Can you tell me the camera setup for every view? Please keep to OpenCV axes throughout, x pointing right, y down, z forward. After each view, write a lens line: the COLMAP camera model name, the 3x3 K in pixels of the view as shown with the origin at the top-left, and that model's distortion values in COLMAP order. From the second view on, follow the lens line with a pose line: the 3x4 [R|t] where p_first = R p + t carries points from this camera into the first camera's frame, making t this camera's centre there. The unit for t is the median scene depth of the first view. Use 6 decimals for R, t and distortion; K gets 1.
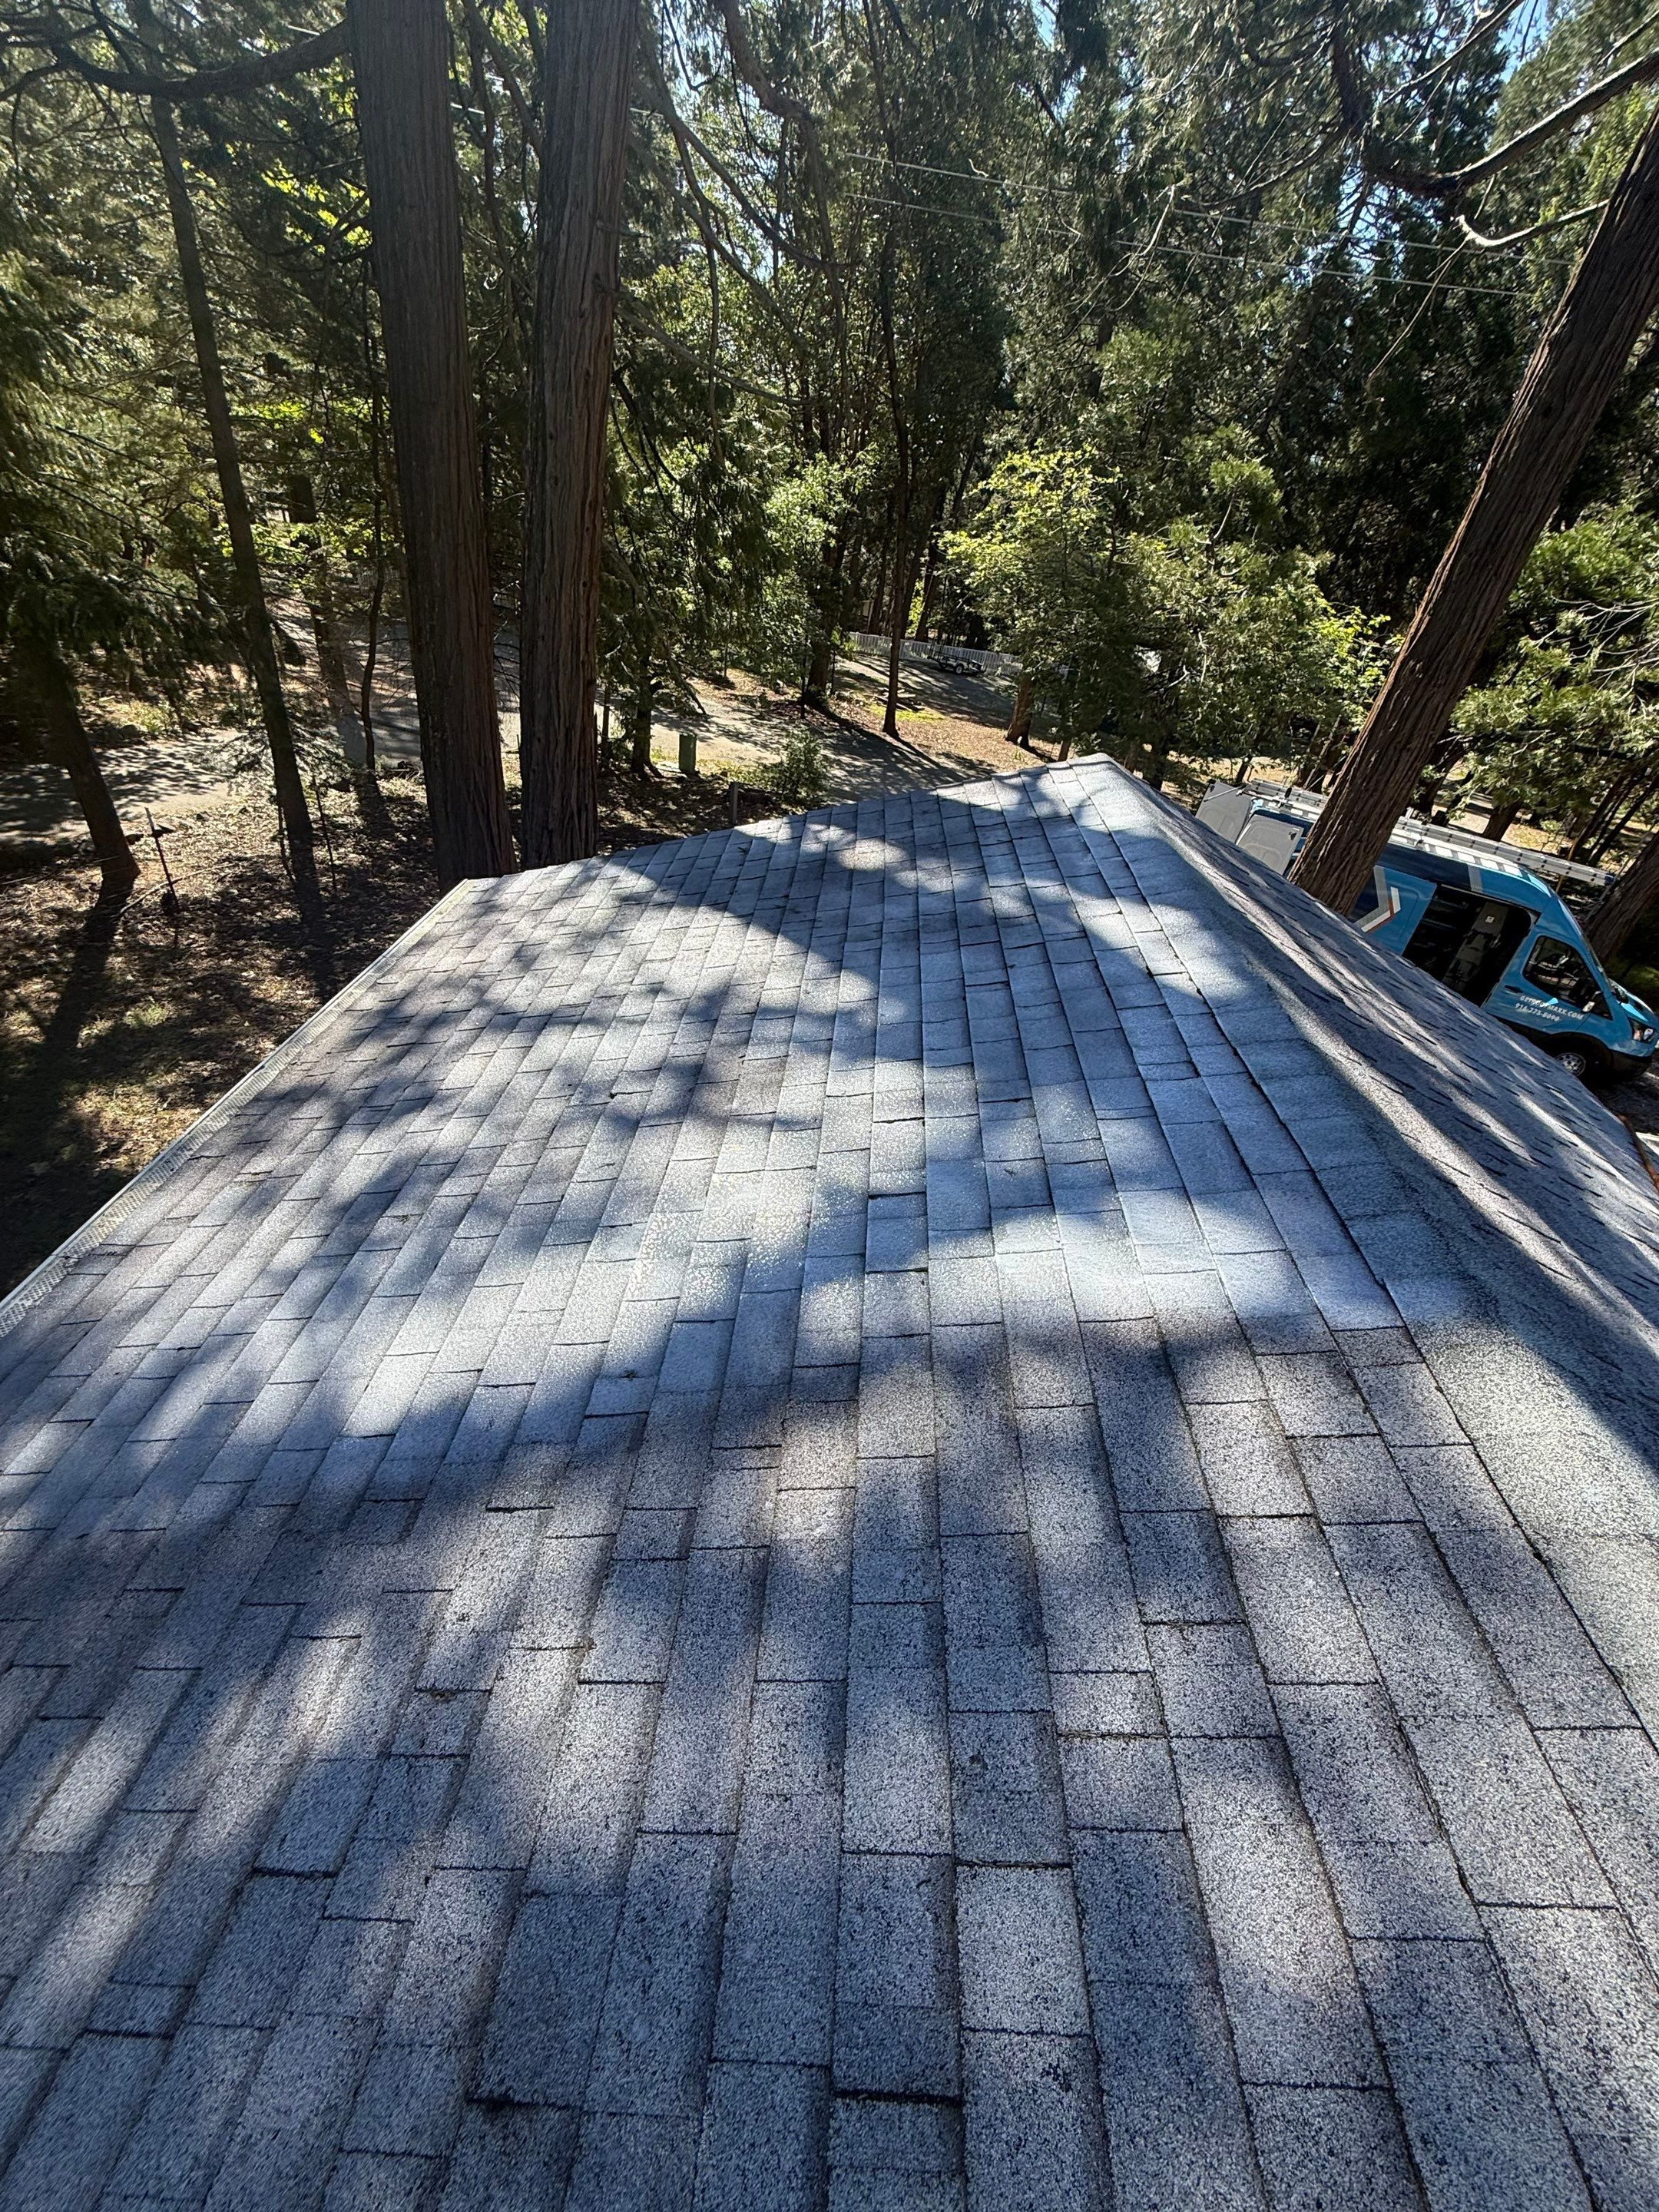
lens RADIAL K [[883.4, 0, 832.0], [0, 883.4, 1093.3], [0, 0, 1]] dist [0.000343, 0.000563]
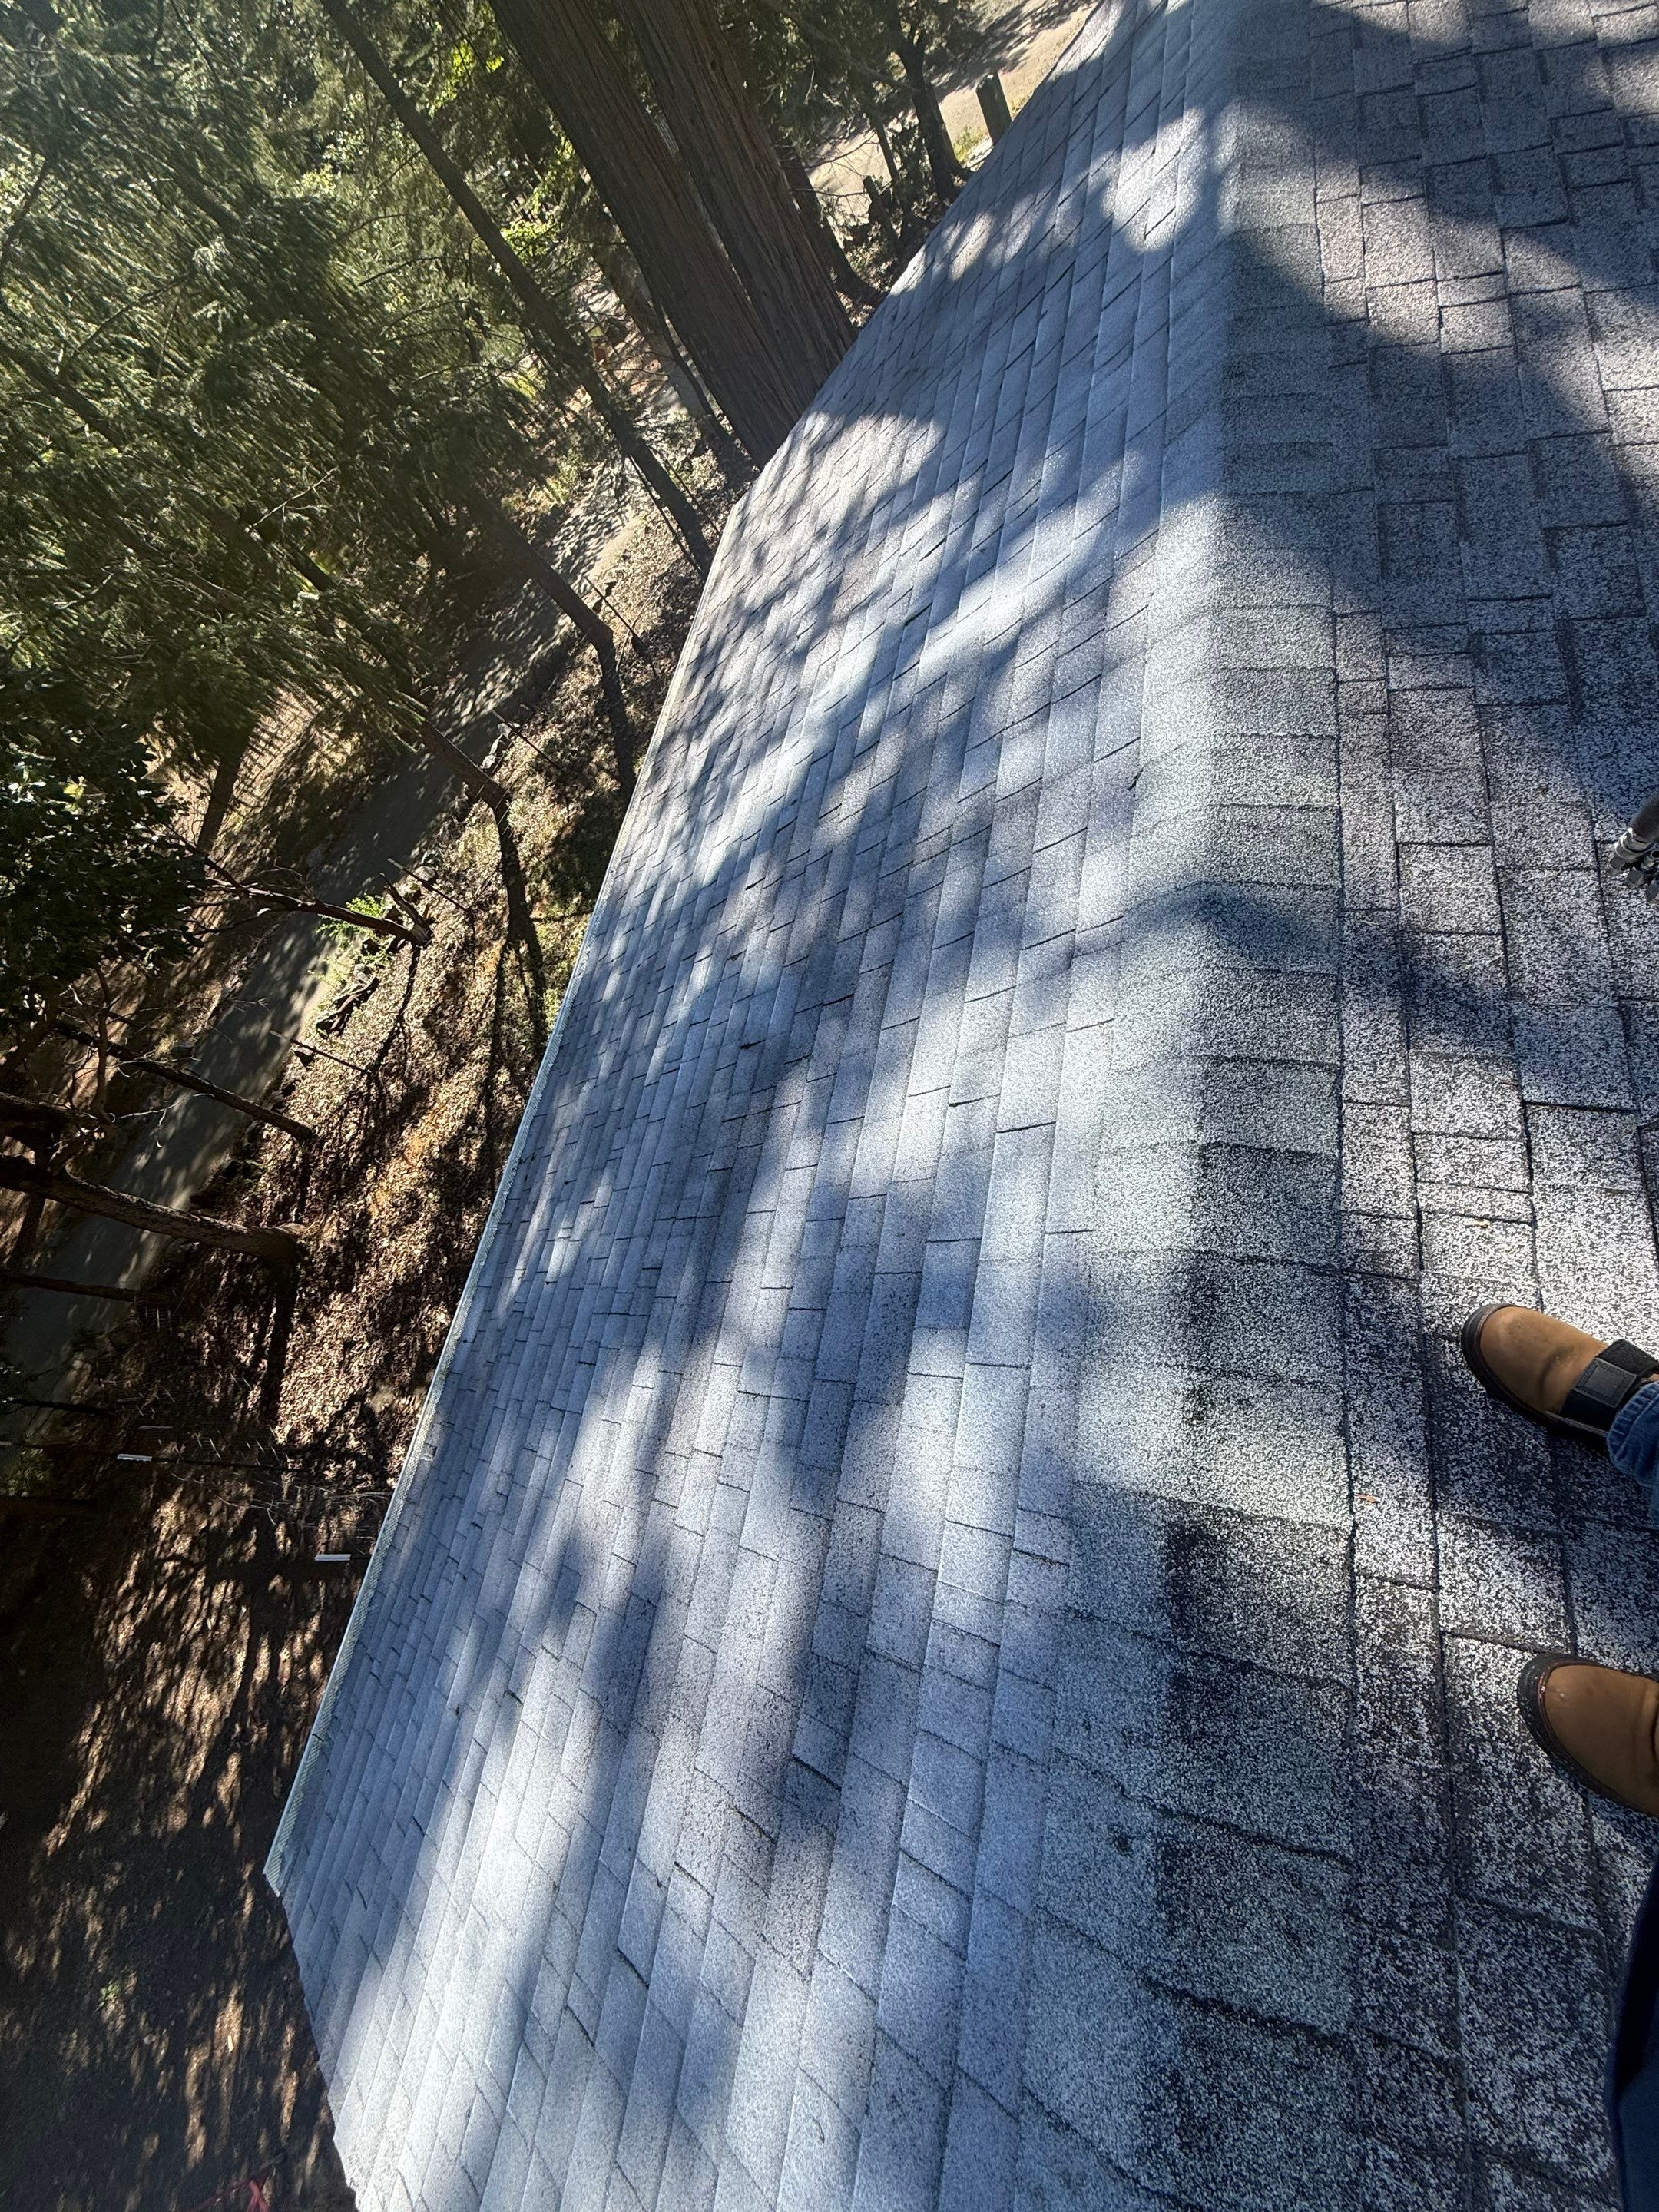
lens RADIAL K [[883.4, 0, 833.8], [0, 883.4, 1104.9], [0, 0, 1]] dist [0.000343, 0.000563]
pose [[0.760450, -0.156968, -0.630140, 0.457618], [0.439051, 0.839242, 0.320791, 0.162213], [0.478486, -0.520609, 0.707119, -0.270387]]
